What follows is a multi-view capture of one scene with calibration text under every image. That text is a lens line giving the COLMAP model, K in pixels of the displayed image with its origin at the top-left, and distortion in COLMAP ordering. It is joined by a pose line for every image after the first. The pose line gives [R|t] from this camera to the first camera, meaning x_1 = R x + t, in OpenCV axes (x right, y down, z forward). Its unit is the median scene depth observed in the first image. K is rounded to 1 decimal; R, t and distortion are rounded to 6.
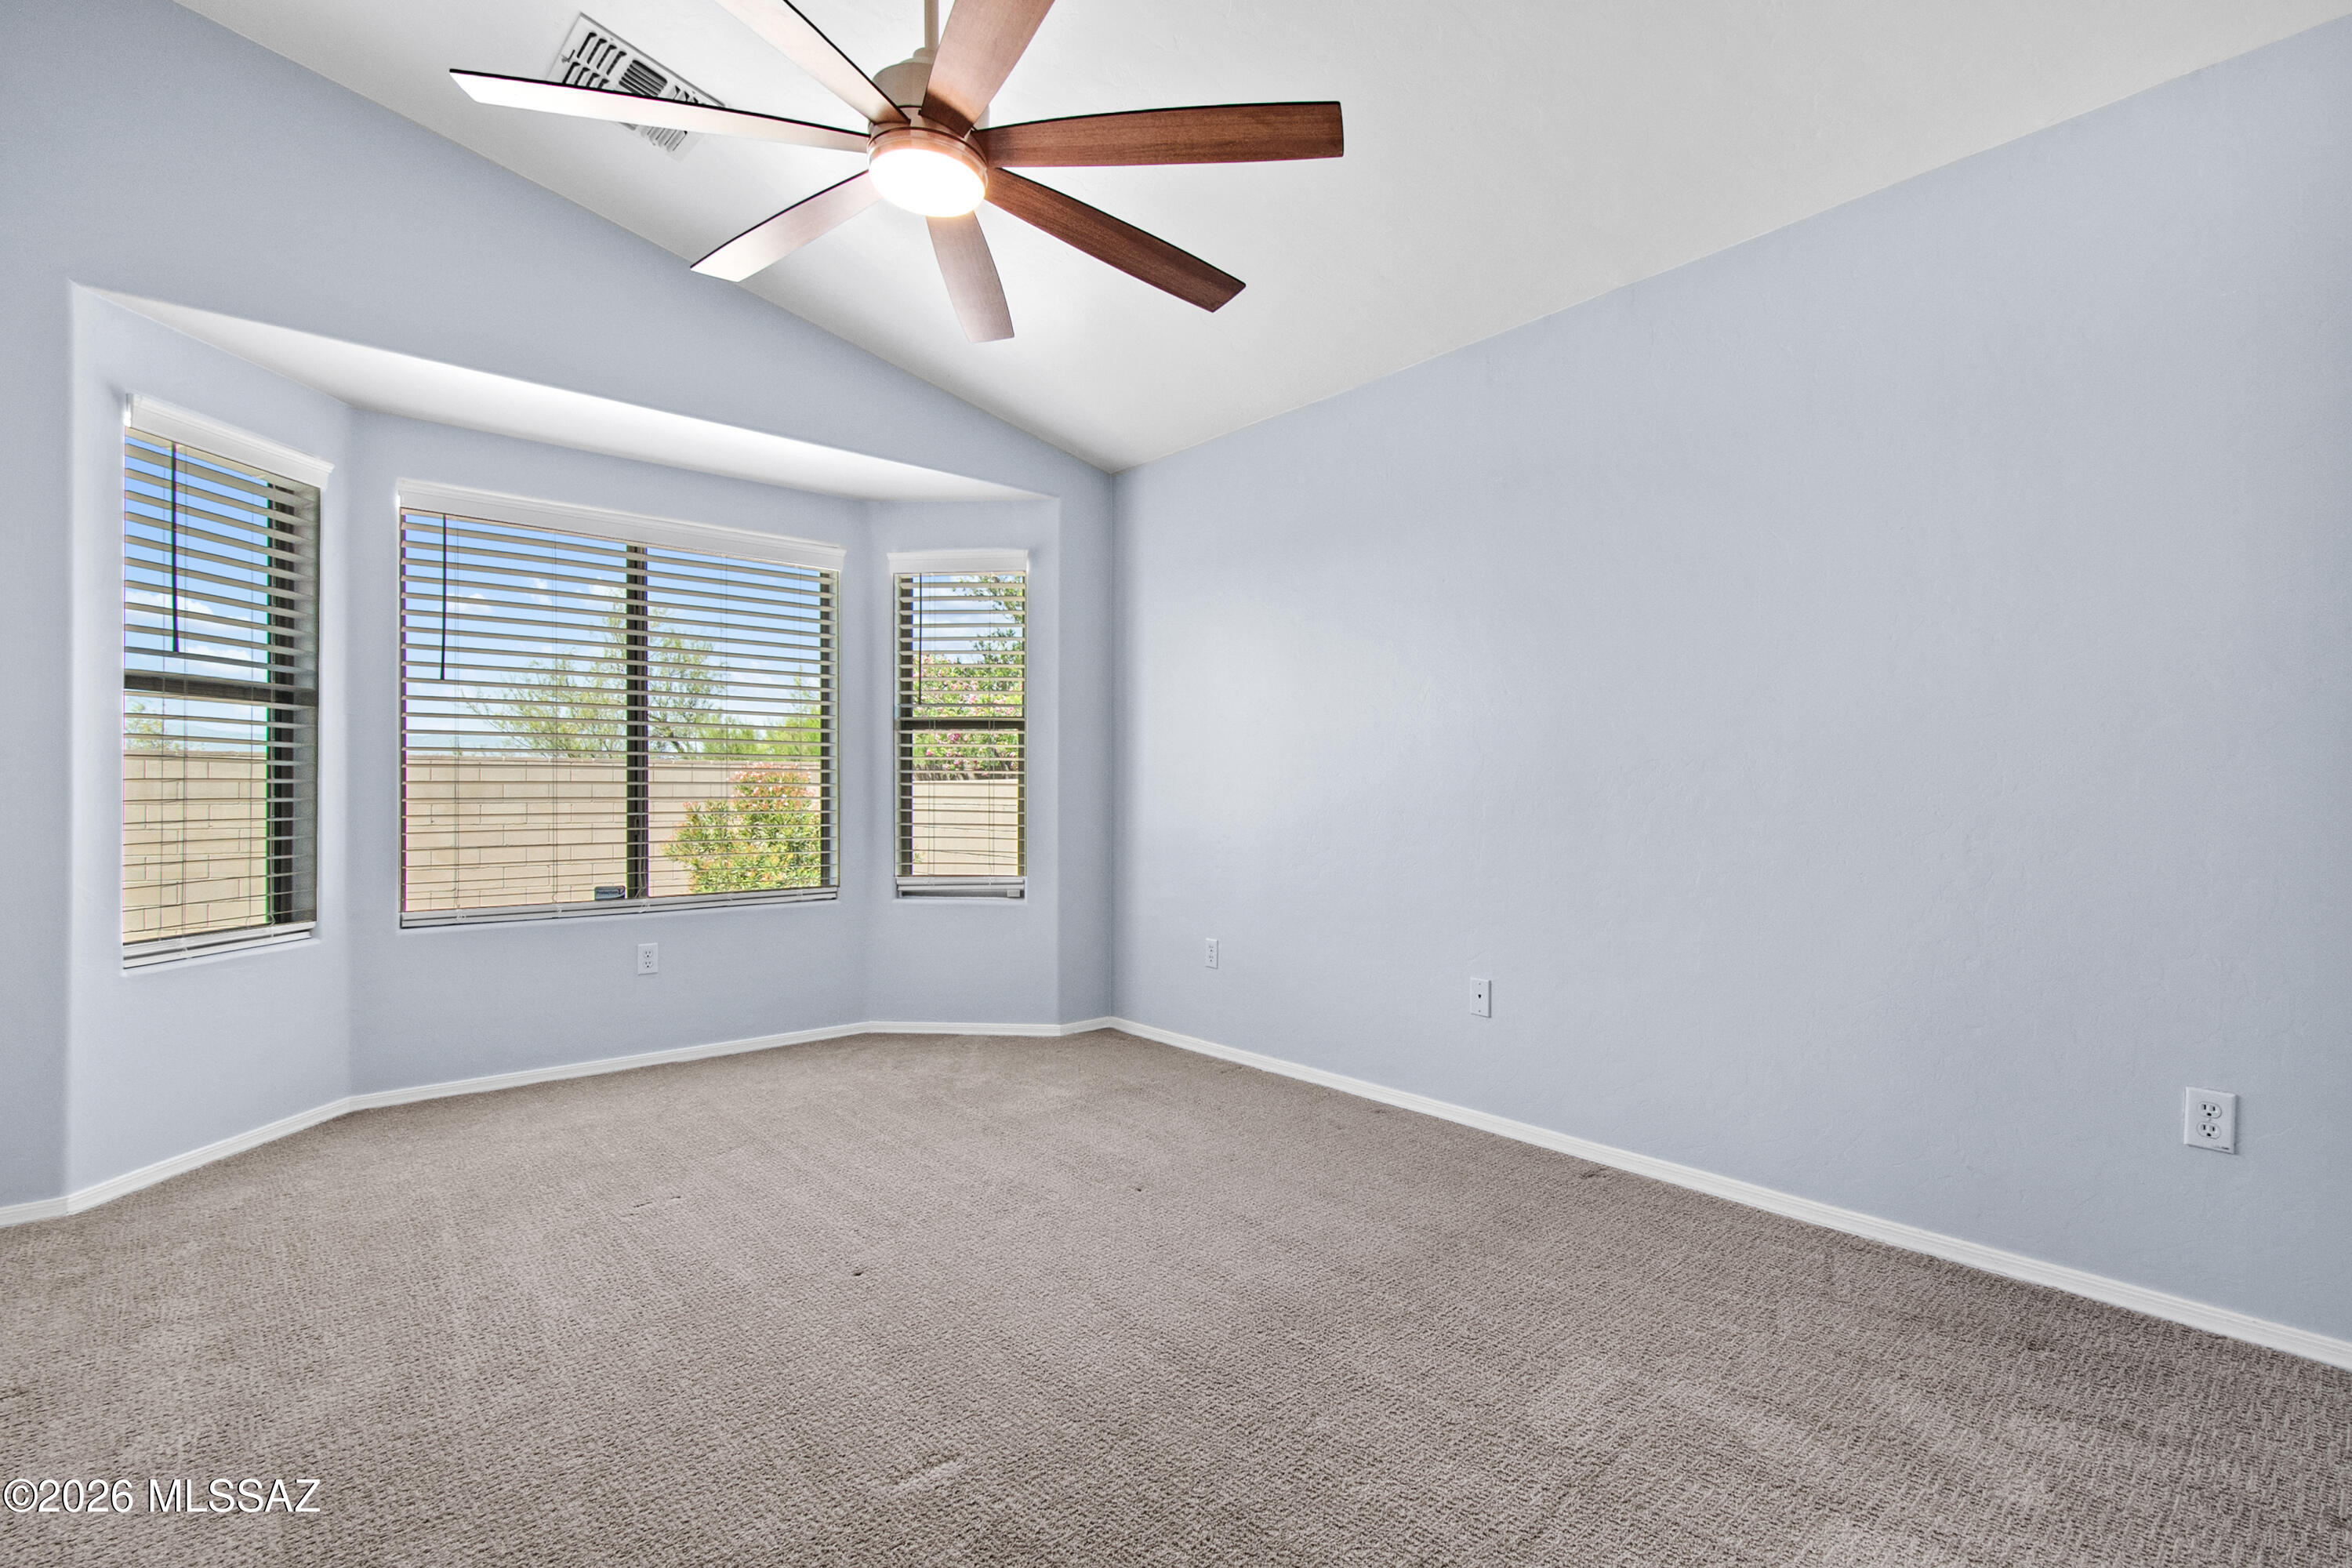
lens RADIAL K [[1091.0, 0, 1176.0], [0, 1091.0, 784.0], [0, 0, 1]] dist [0.000133, -0.000568]
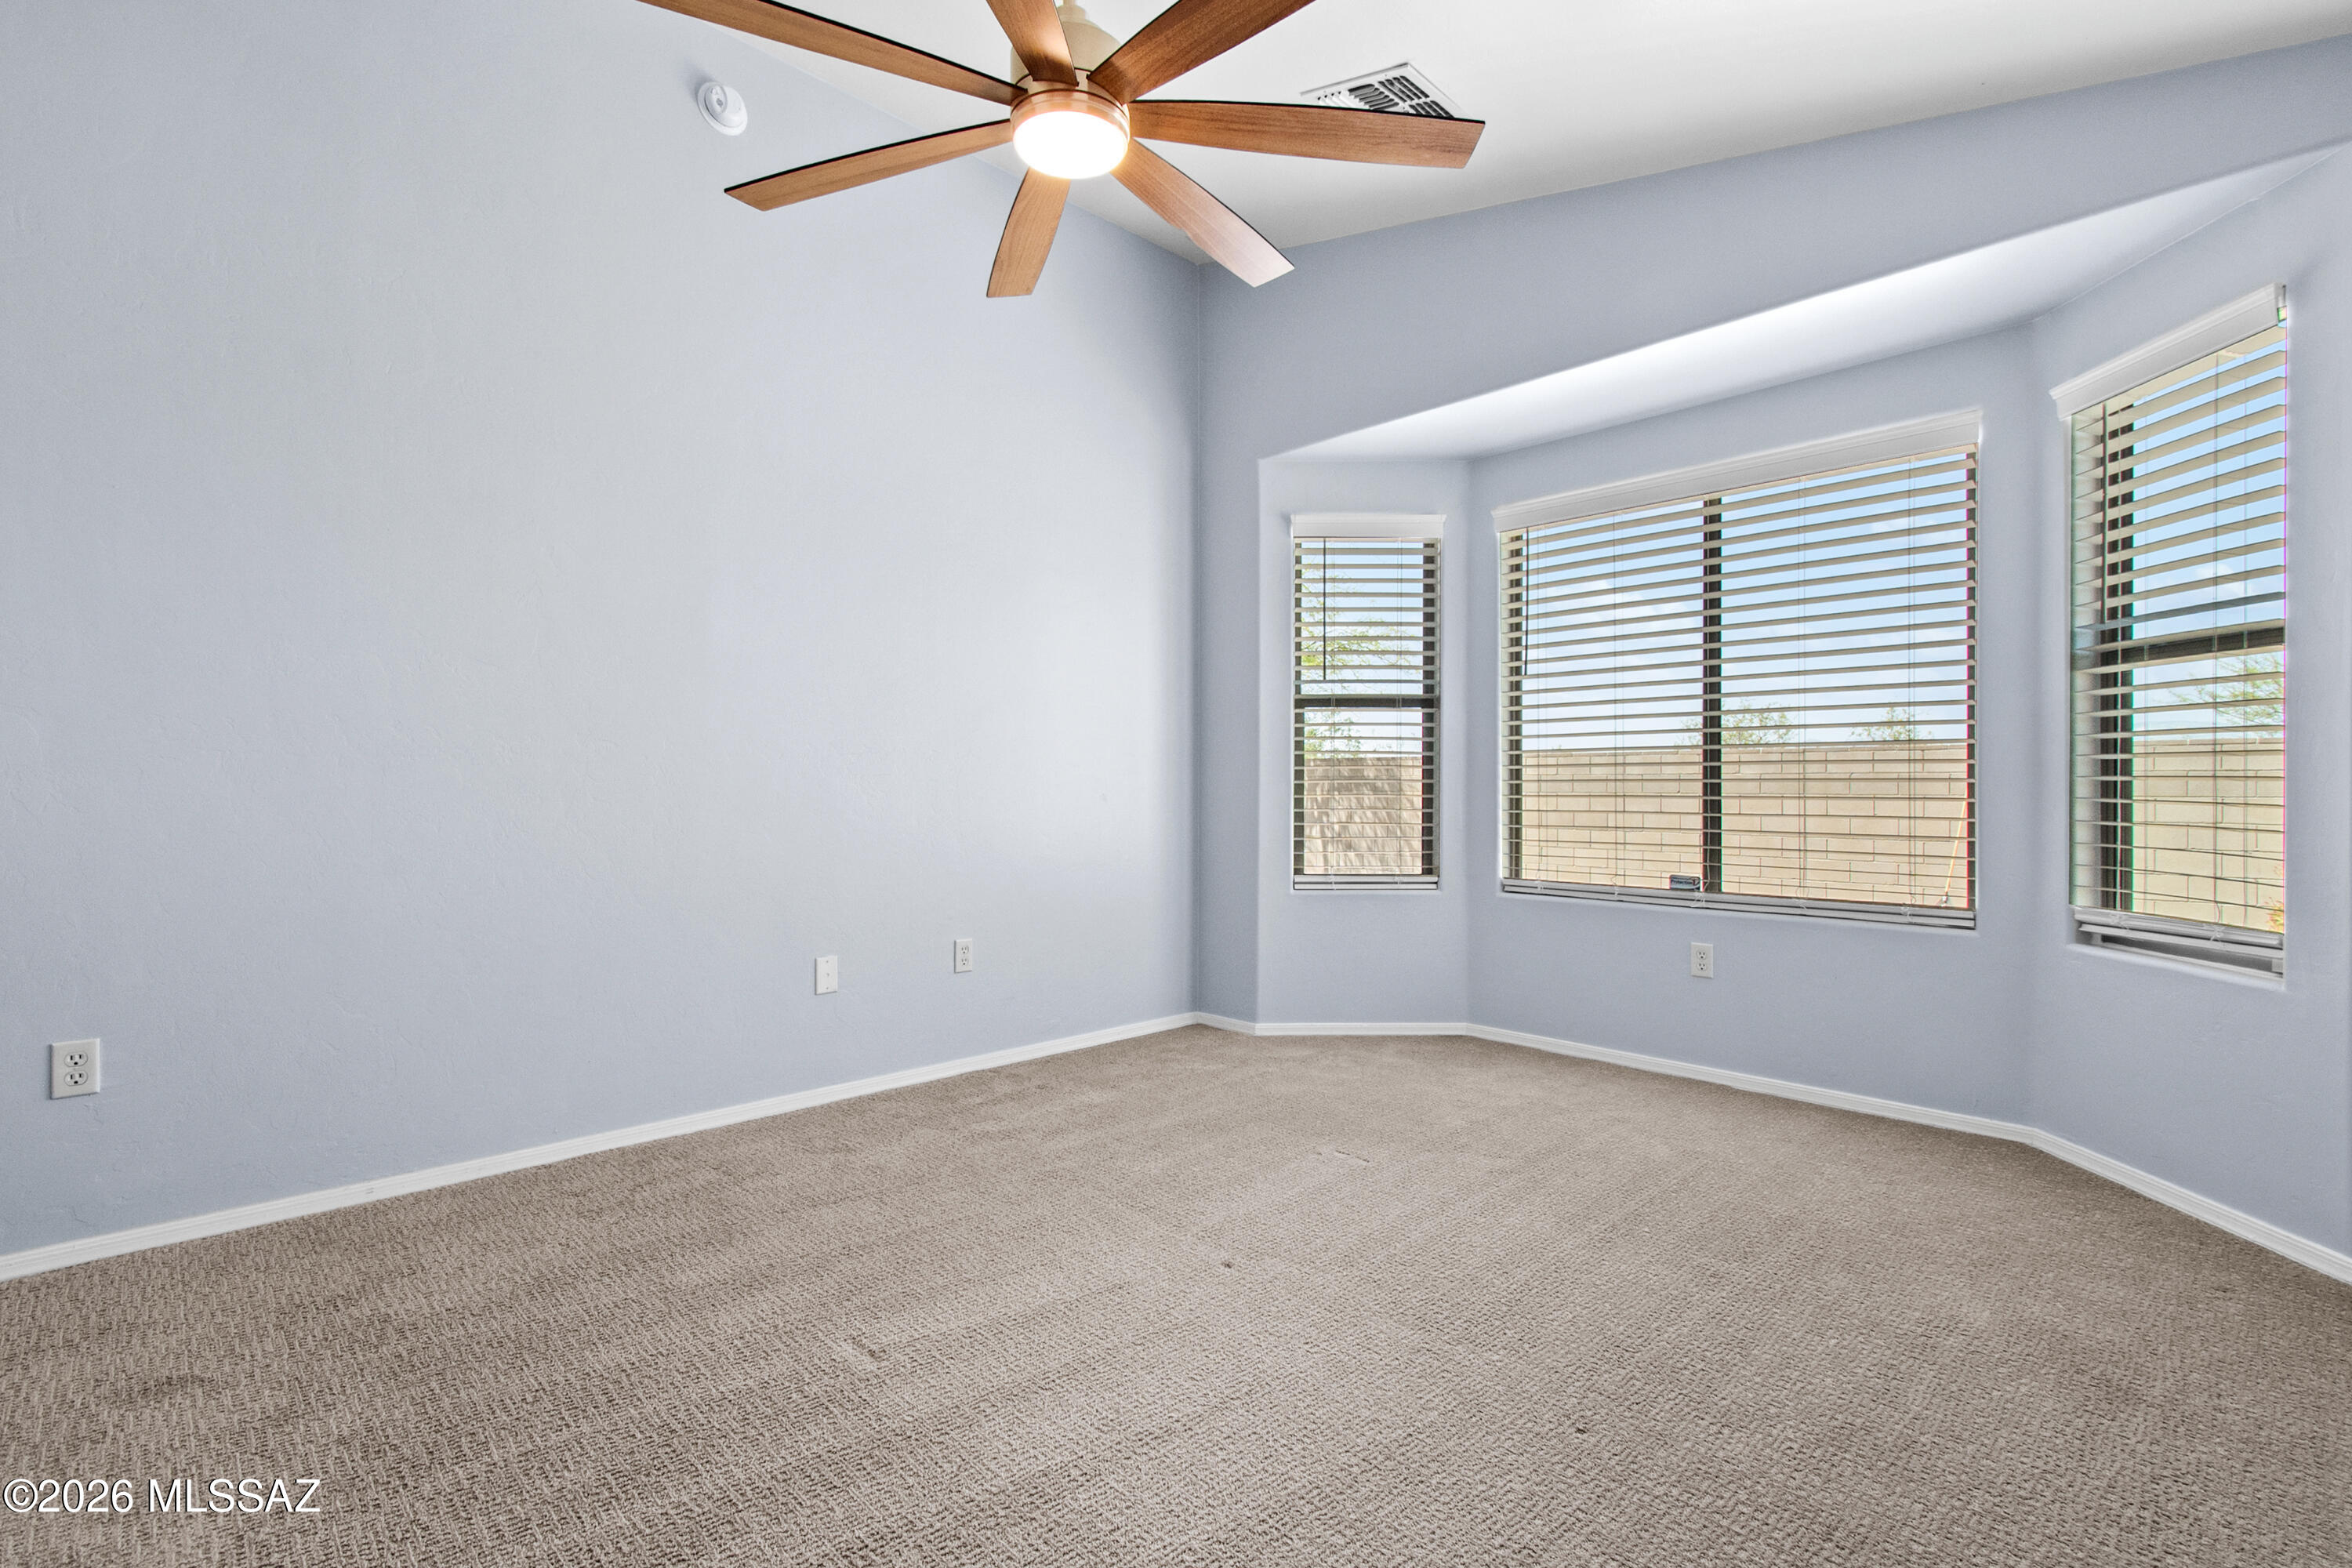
lens RADIAL K [[1091.0, 0, 1176.0], [0, 1091.0, 784.0], [0, 0, 1]] dist [0.000133, -0.000568]
pose [[0.026829, -0.000674, -0.999640, 0.392494], [0.009717, 0.999953, -0.000413, 0.011989], [0.999593, -0.009702, 0.026834, 0.541116]]
